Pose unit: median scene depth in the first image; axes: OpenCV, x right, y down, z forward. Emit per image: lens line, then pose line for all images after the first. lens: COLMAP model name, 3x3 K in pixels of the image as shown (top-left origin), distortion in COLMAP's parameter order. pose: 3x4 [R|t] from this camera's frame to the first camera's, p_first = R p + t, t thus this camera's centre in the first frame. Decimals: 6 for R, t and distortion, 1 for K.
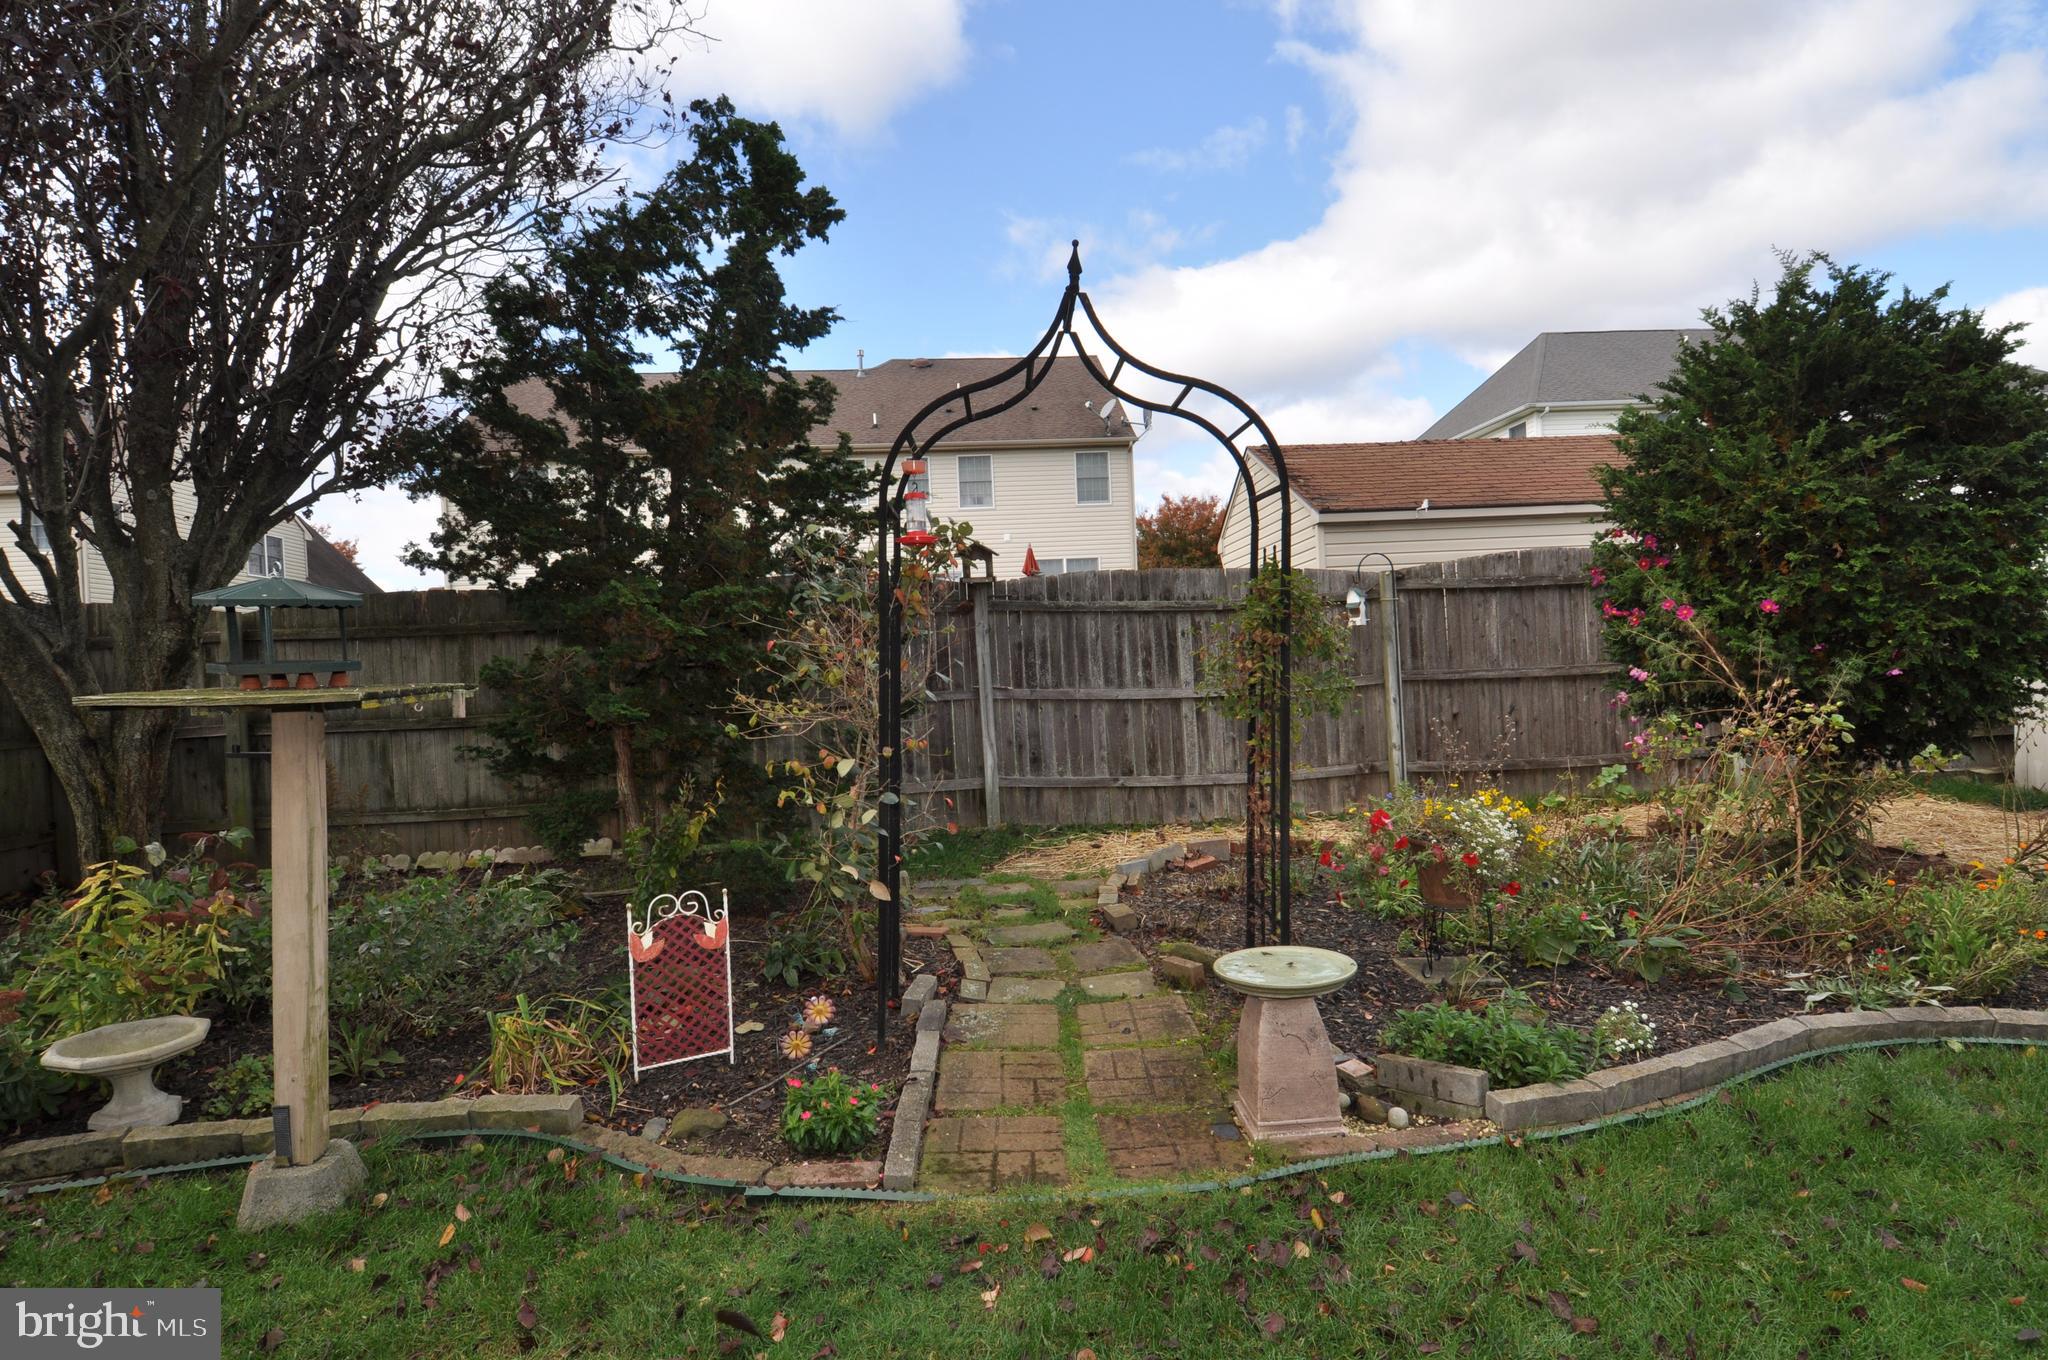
lens RADIAL K [[1052.7, 0, 1024.0], [0, 1052.7, 680.0], [0, 0, 1]] dist [0.001978, -0.000242]
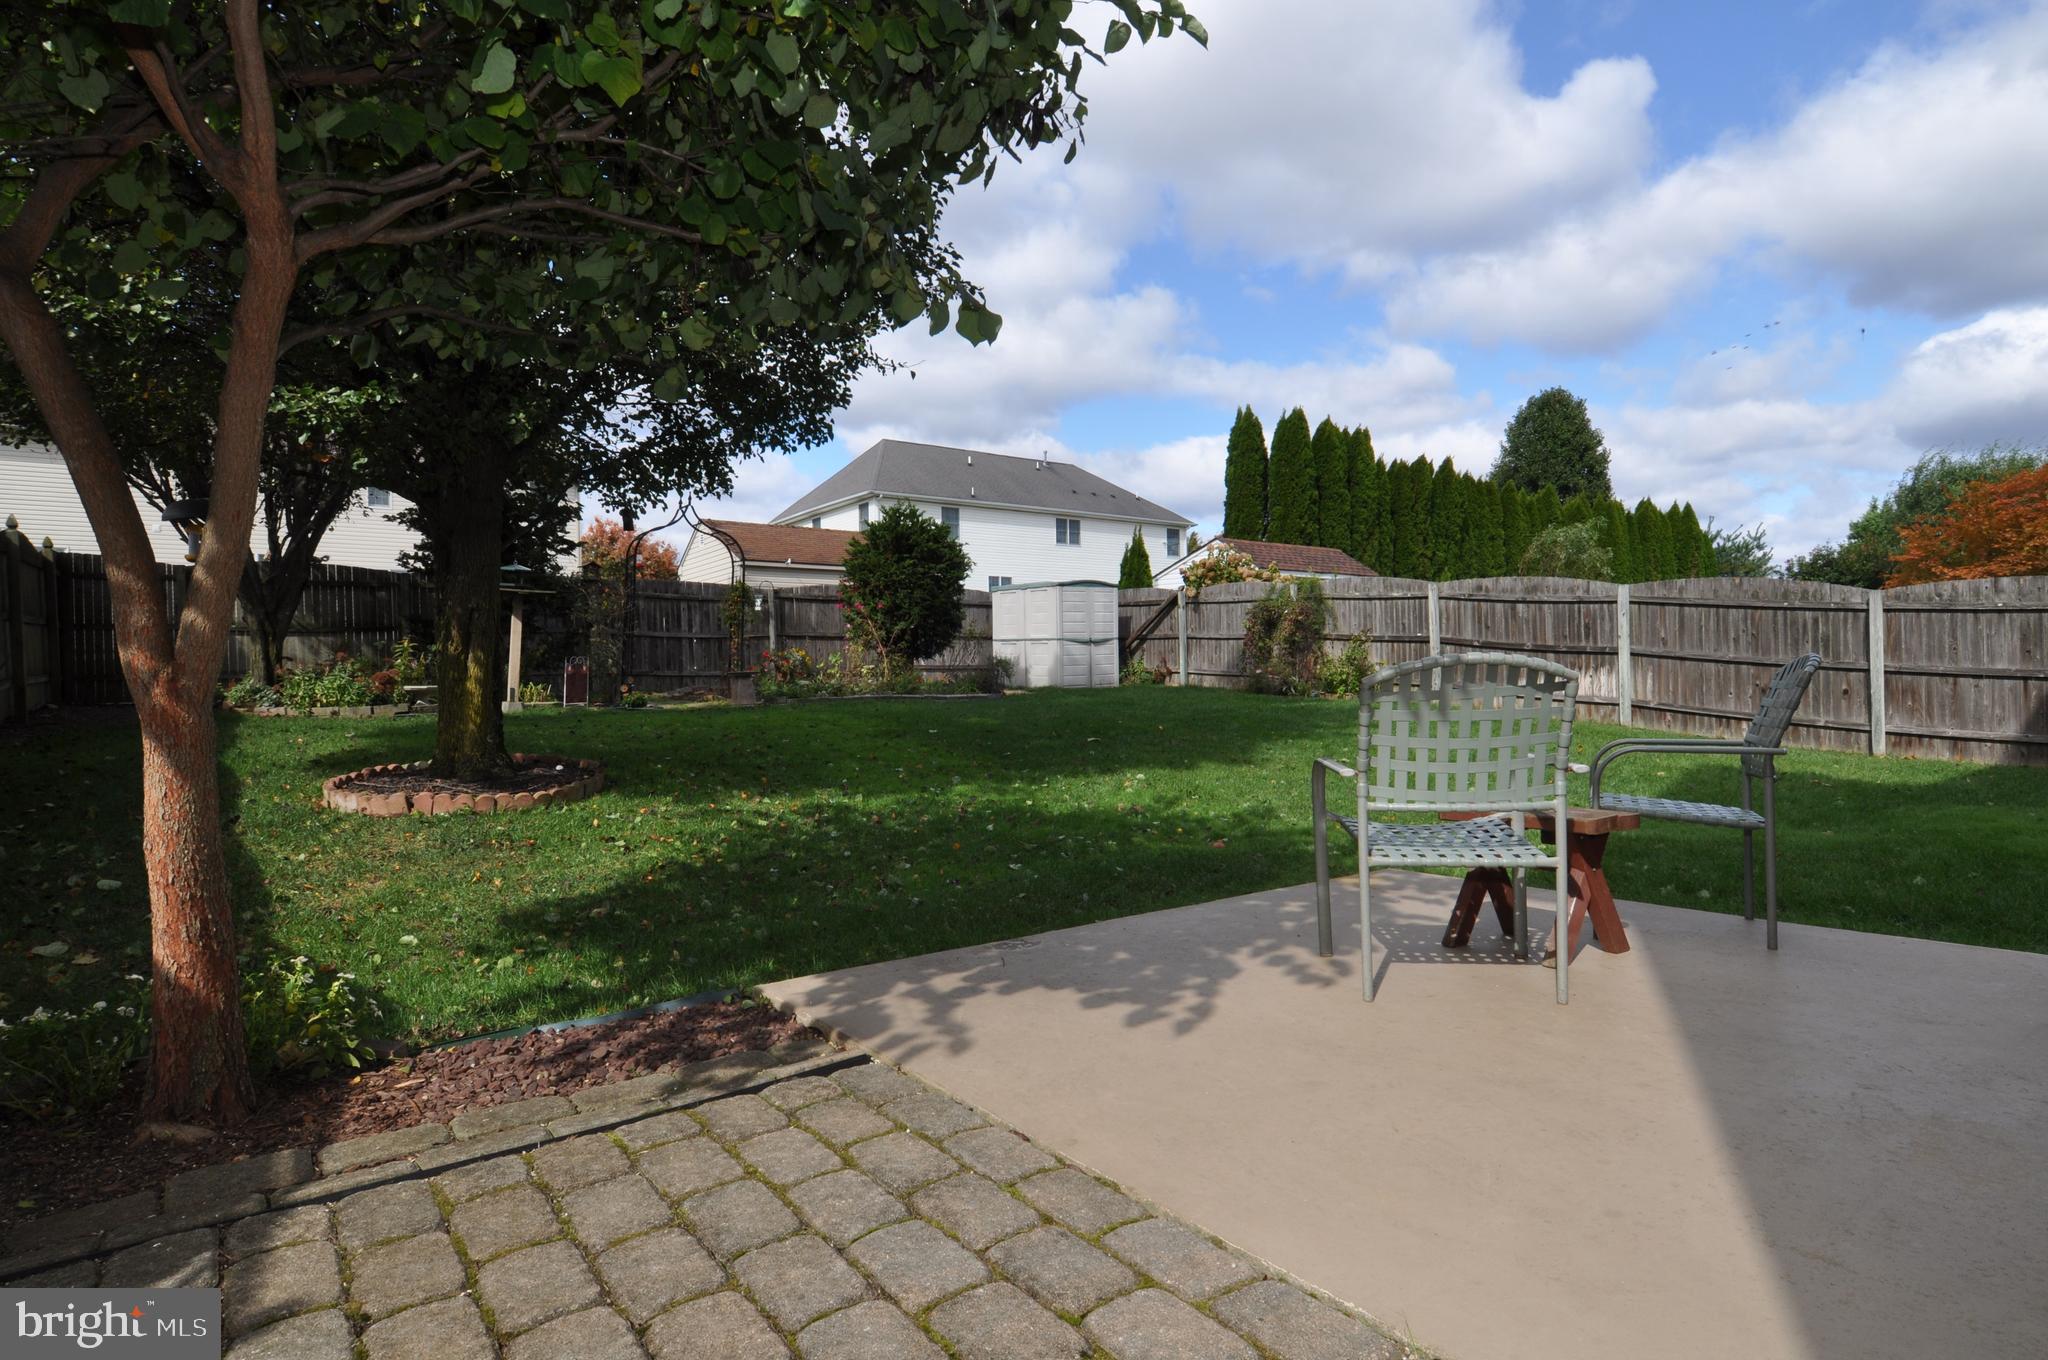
lens RADIAL K [[1052.7, 0, 1024.0], [0, 1052.7, 680.0], [0, 0, 1]] dist [0.001978, -0.000242]
pose [[0.846141, 0.030286, 0.532097, -0.439810], [-0.016704, 0.999401, -0.030321, 0.167715], [-0.532696, 0.016768, 0.846140, -1.339295]]
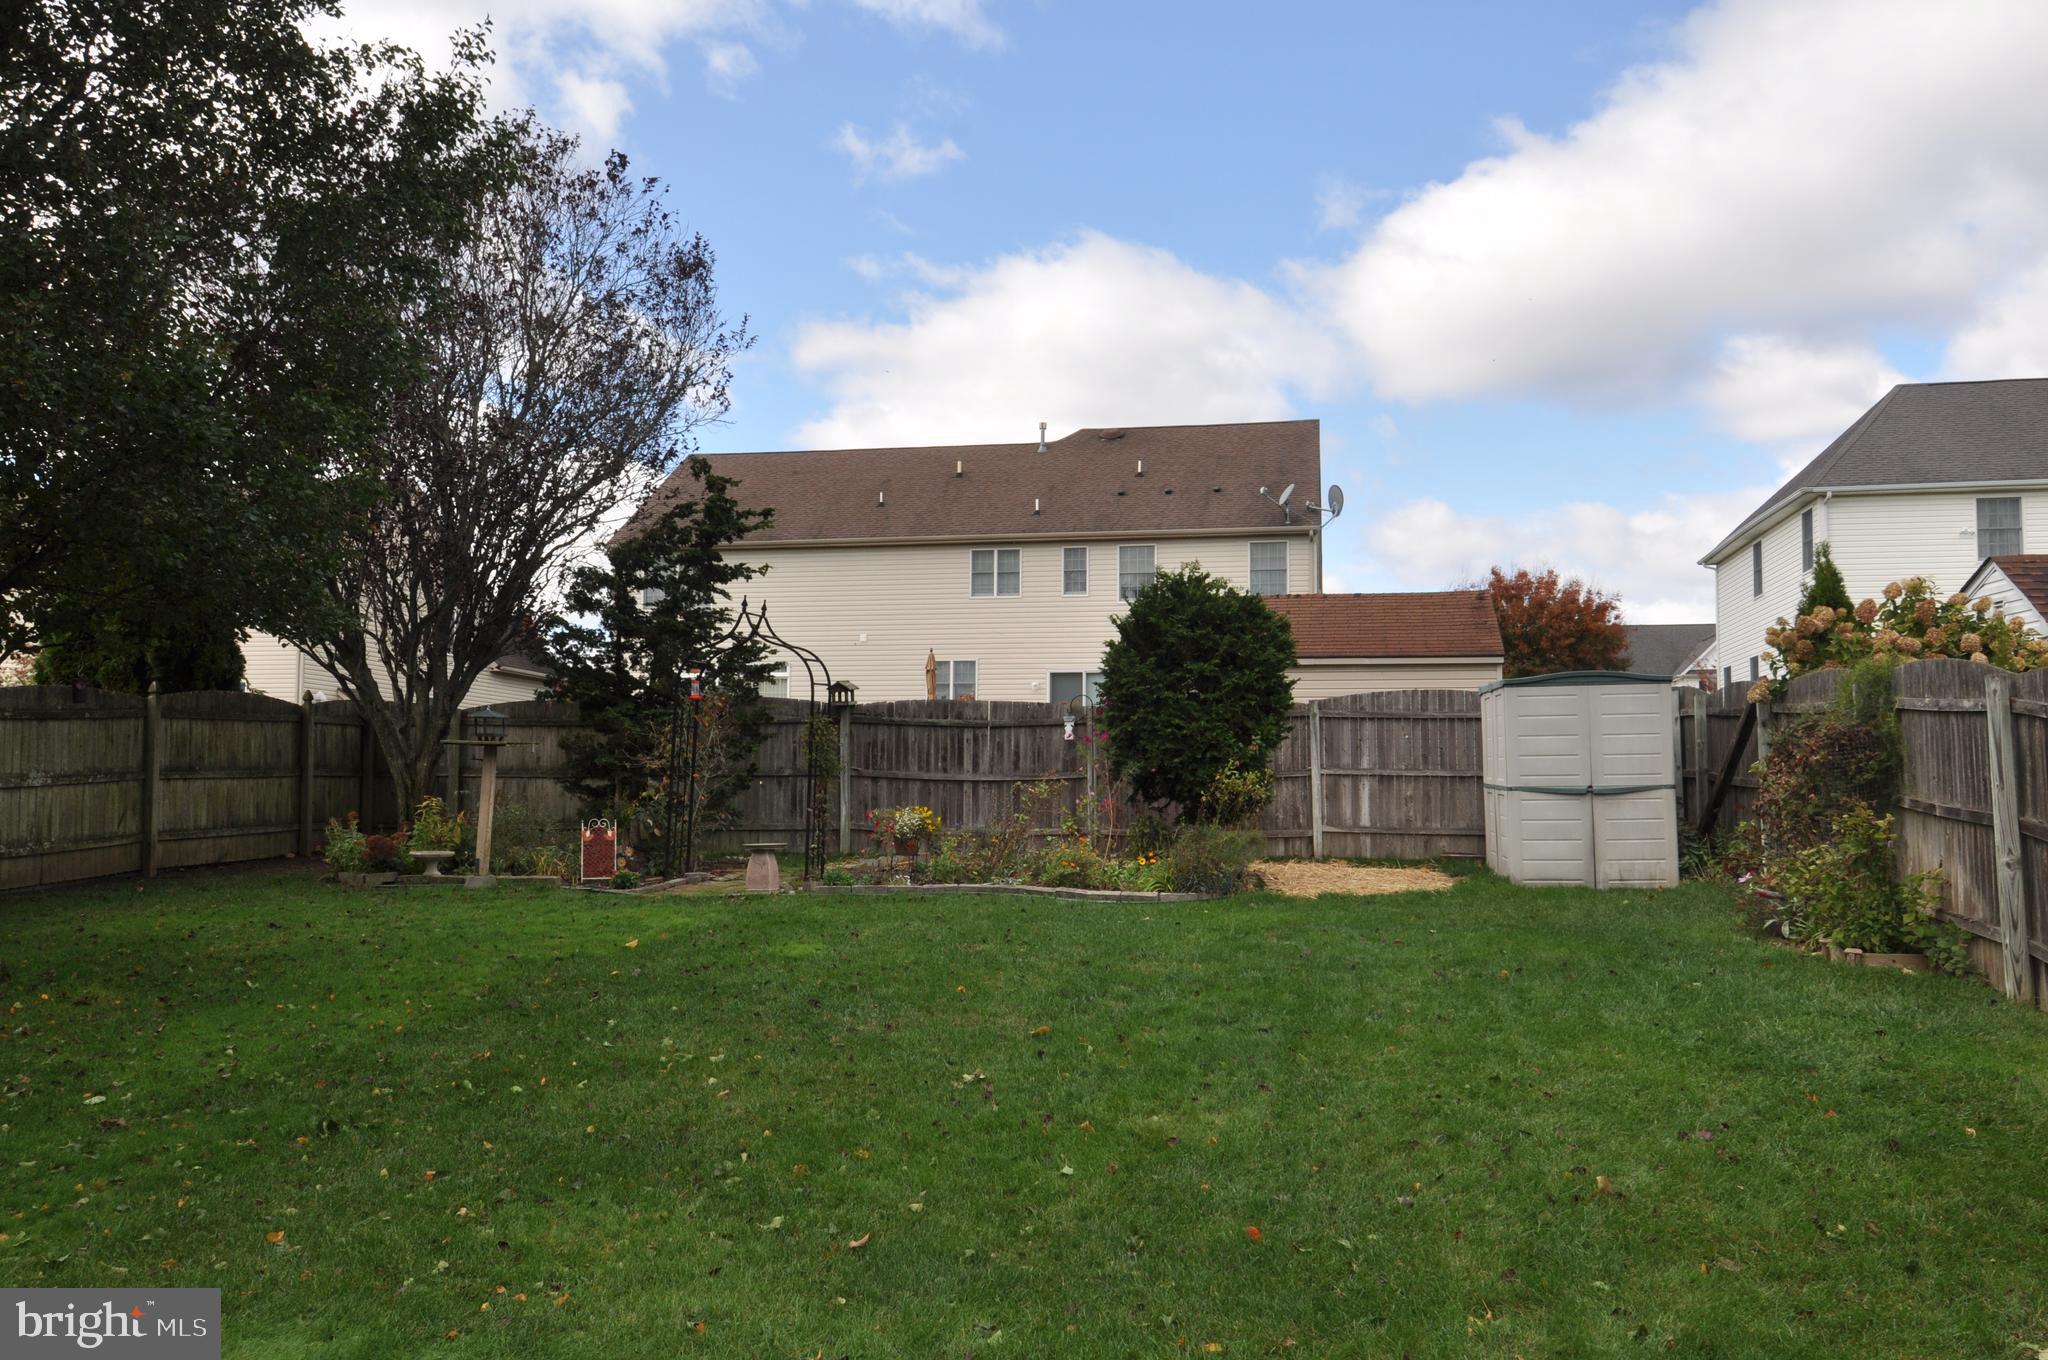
lens RADIAL K [[1576.0, 0, 1024.0], [0, 1576.0, 680.0], [0, 0, 1]] dist [0.046125, 0.000119]
pose [[0.963400, 0.031981, -0.266154, 0.884290], [-0.053017, 0.995978, -0.072229, 0.033765], [0.262774, 0.083696, 0.961220, -1.323778]]
